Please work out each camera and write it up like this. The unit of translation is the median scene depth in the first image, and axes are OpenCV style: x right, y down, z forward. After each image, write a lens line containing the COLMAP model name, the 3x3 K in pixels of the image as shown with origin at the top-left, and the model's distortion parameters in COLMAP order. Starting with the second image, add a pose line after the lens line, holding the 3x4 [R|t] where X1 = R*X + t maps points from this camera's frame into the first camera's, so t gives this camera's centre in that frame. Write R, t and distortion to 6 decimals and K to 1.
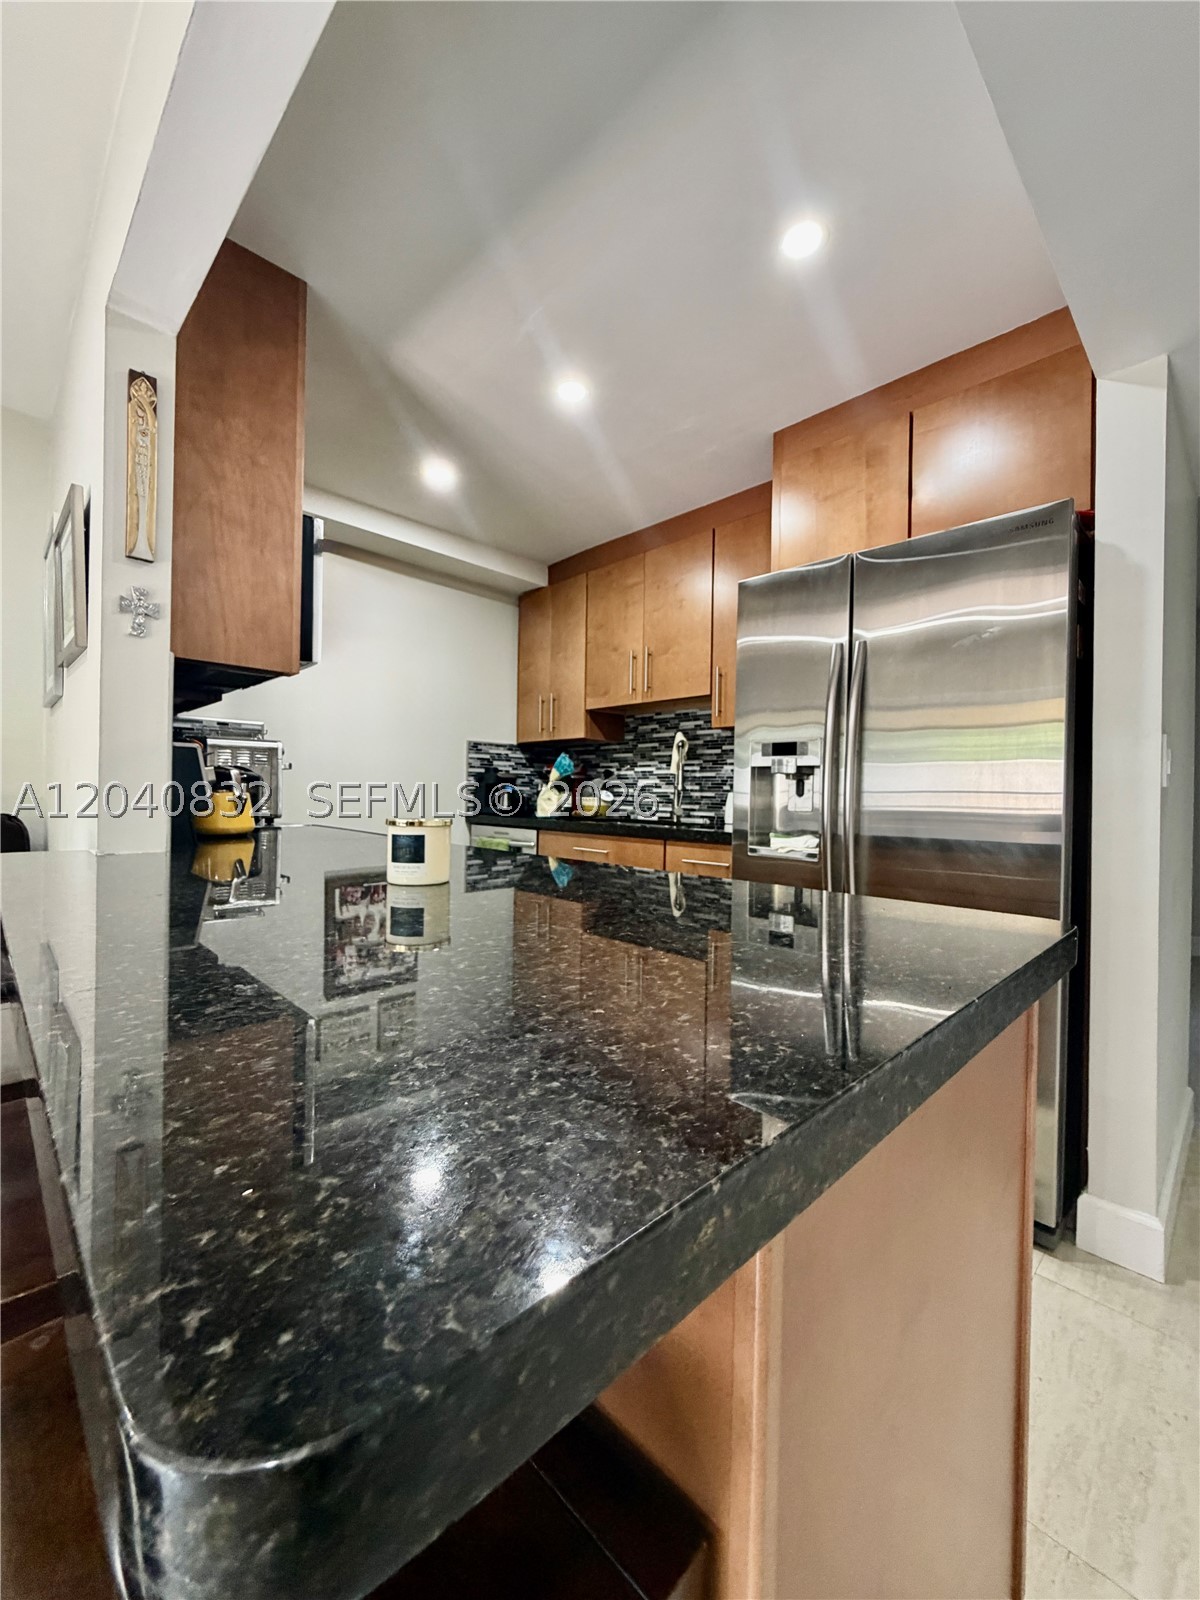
lens RADIAL K [[646.6, 0, 600.0], [0, 646.6, 800.0], [0, 0, 1]] dist [-0.000438, 0.000130]
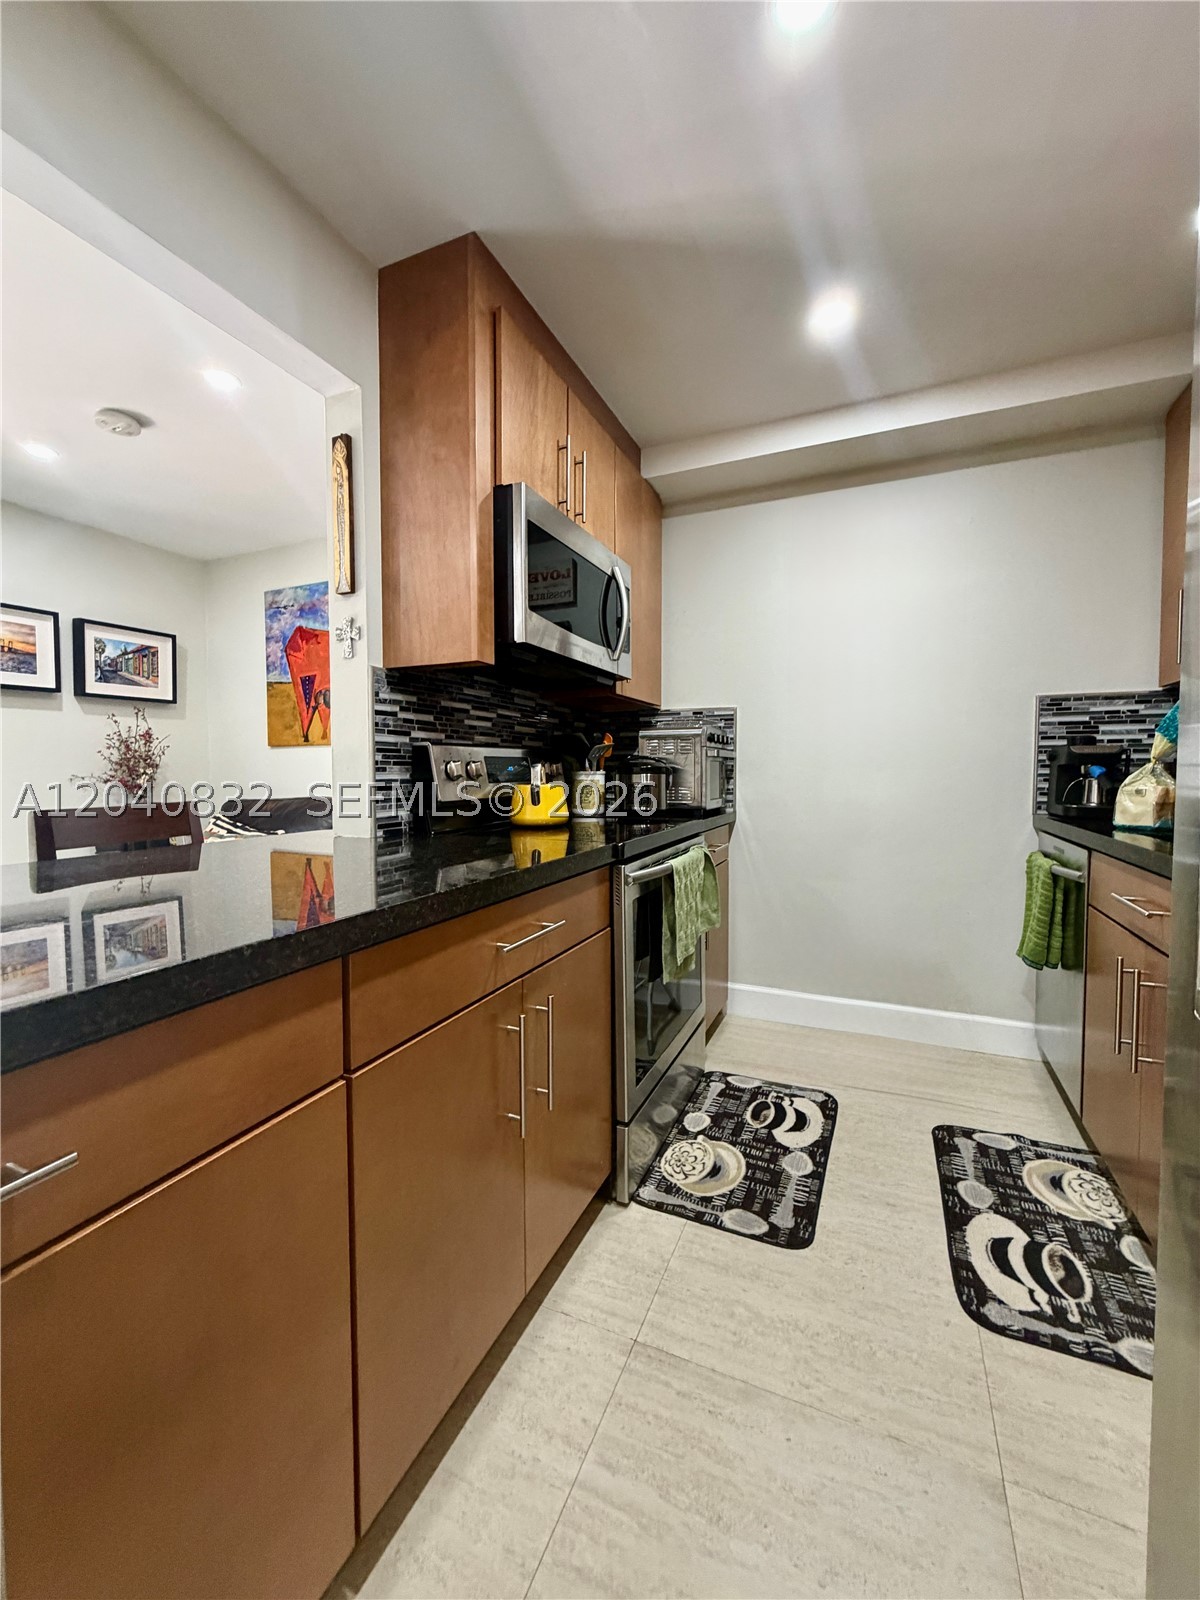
lens RADIAL K [[646.6, 0, 600.0], [0, 646.6, 800.0], [0, 0, 1]] dist [-0.000438, 0.000130]
pose [[0.368102, 0.024516, -0.929462, 0.221523], [0.000261, 0.999650, 0.026471, -0.008321], [0.929785, -0.009987, 0.367967, 0.376500]]
